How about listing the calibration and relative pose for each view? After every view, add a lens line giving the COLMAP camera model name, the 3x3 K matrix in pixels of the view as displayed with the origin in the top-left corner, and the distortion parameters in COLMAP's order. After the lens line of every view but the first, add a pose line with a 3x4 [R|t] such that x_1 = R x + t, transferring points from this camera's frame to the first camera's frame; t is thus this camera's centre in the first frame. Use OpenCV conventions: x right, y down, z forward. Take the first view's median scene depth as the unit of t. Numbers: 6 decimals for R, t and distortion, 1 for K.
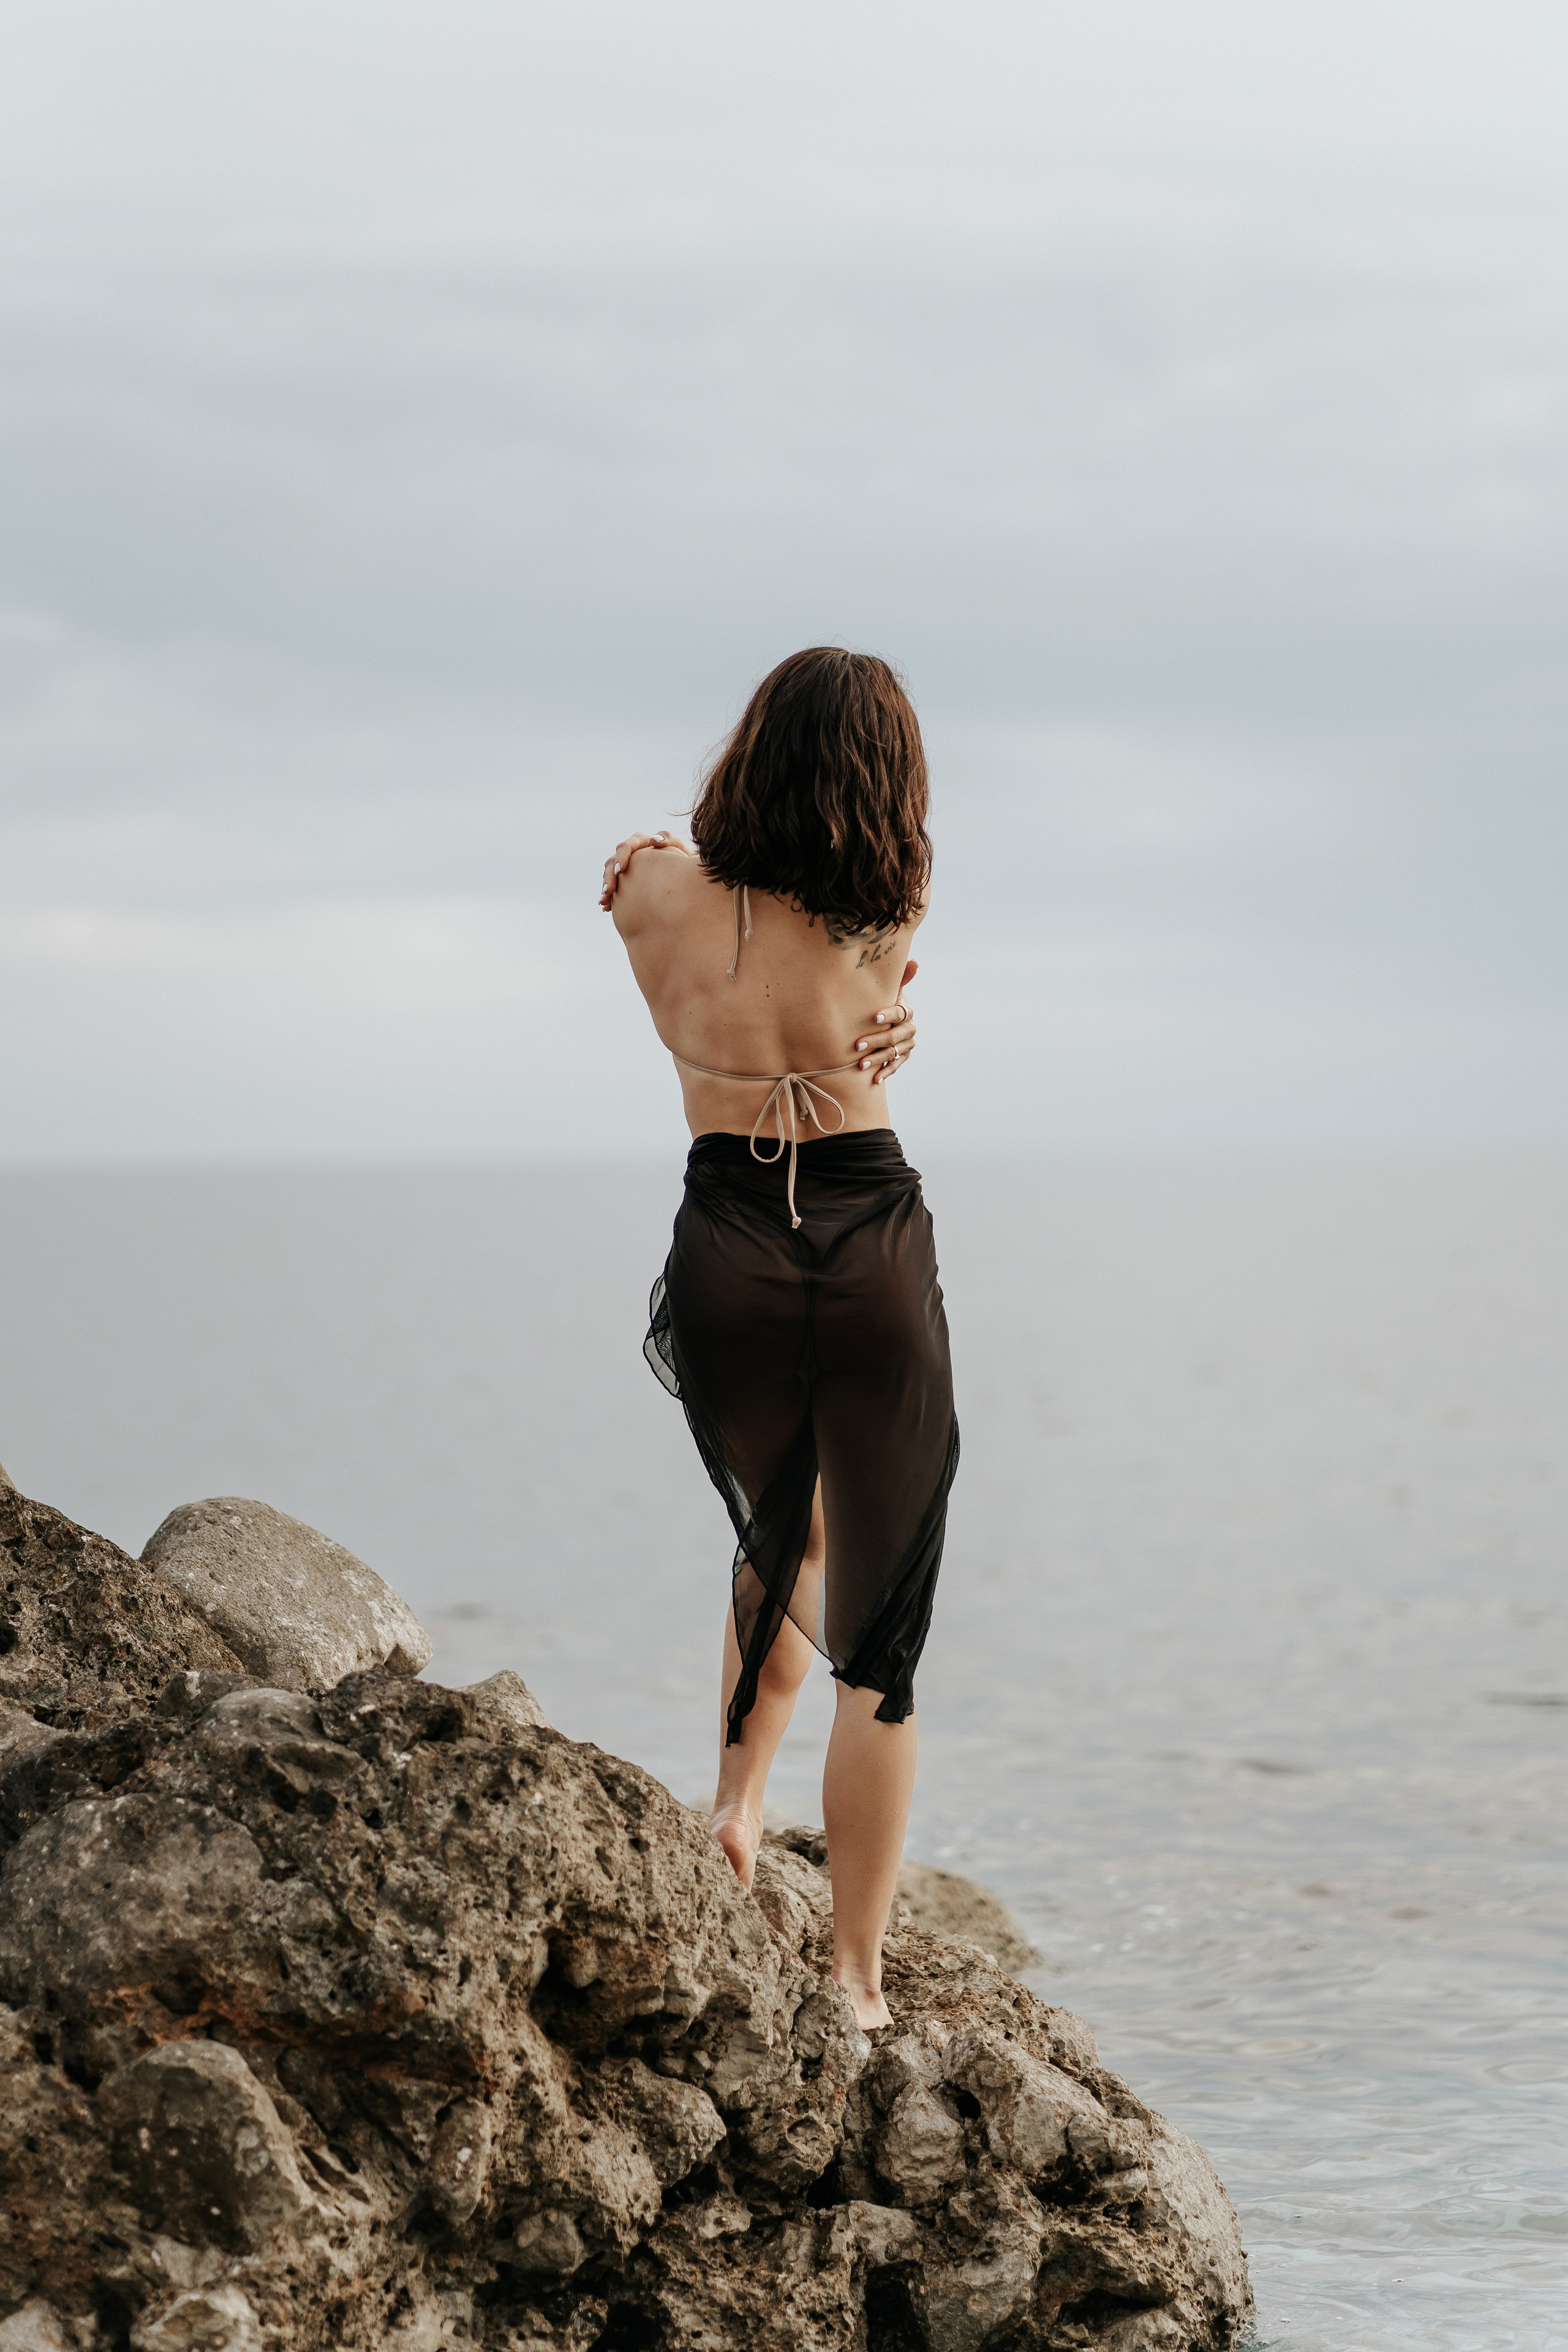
lens RADIAL K [[5537.0, 0, 764.5], [0, 5537.0, 1204.1], [0, 0, 1]] dist [-0.008154, 0.000000]
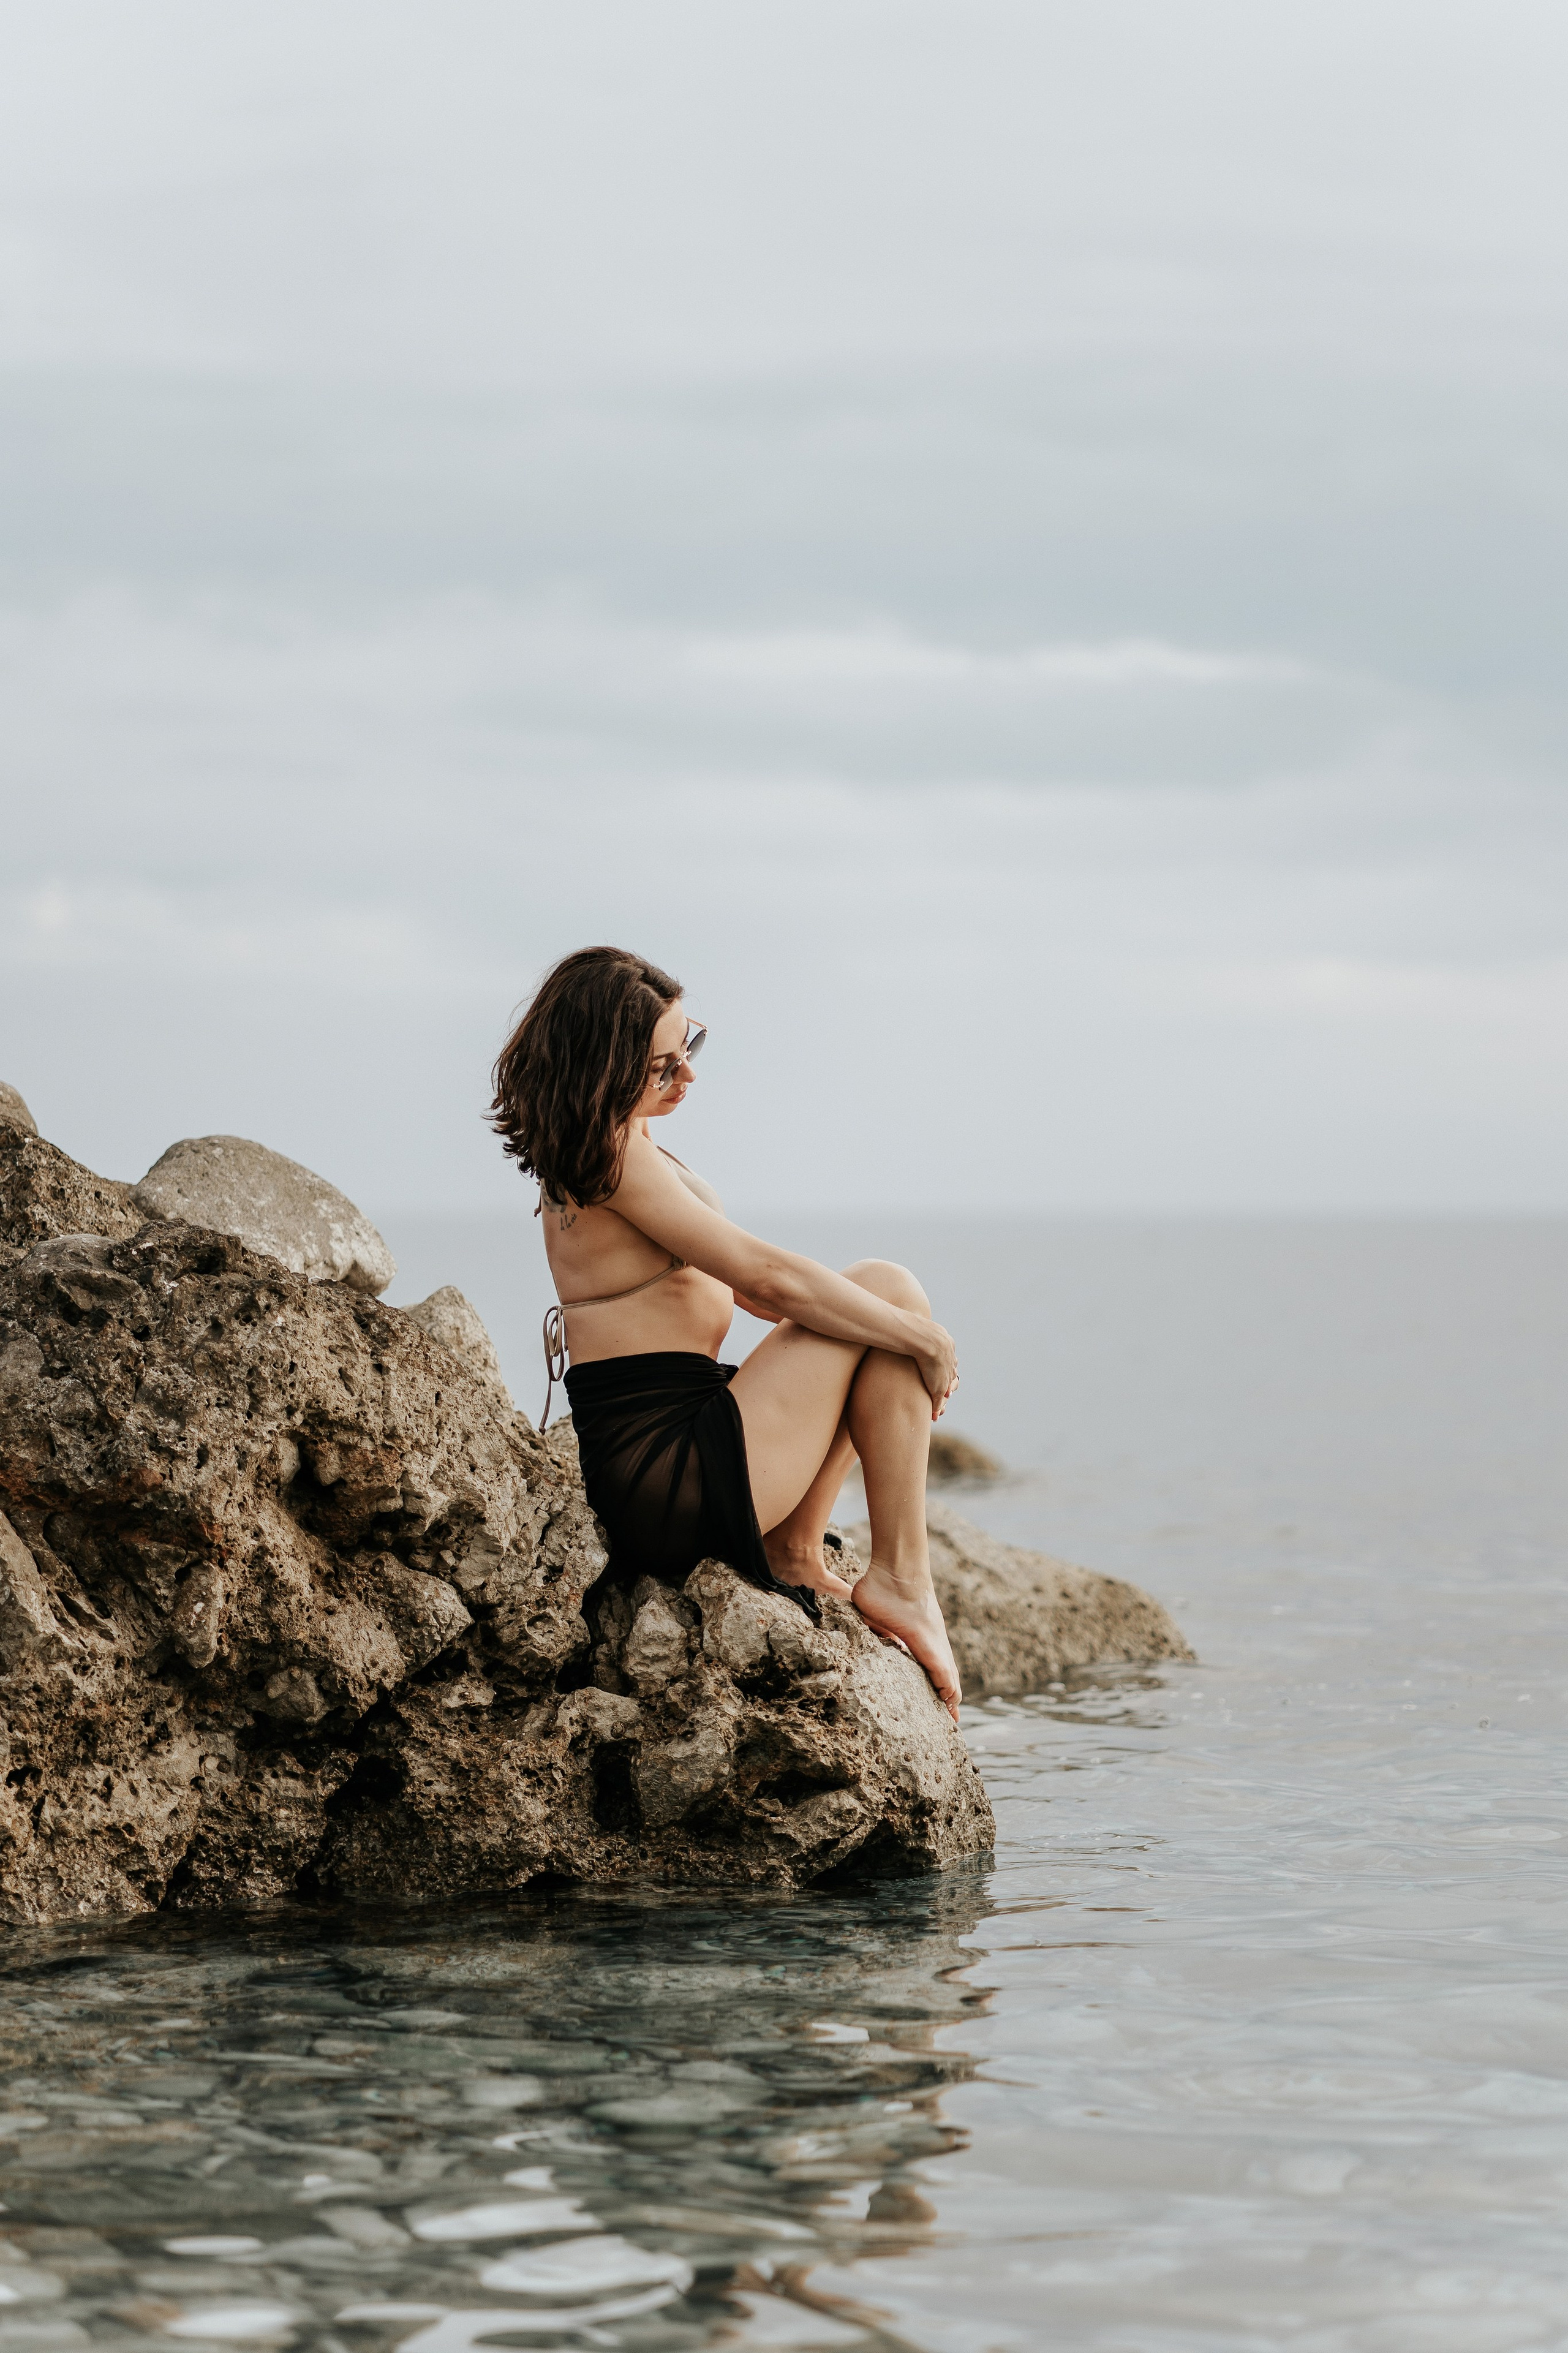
lens RADIAL K [[5538.9, 0, 787.3], [0, 5538.9, 1175.0], [0, 0, 1]] dist [-0.008154, 0.000000]
pose [[0.979937, 0.010431, -0.199037, 0.305720], [-0.013031, 0.999846, -0.011755, 0.087953], [0.198883, 0.014113, 0.979922, -0.158748]]
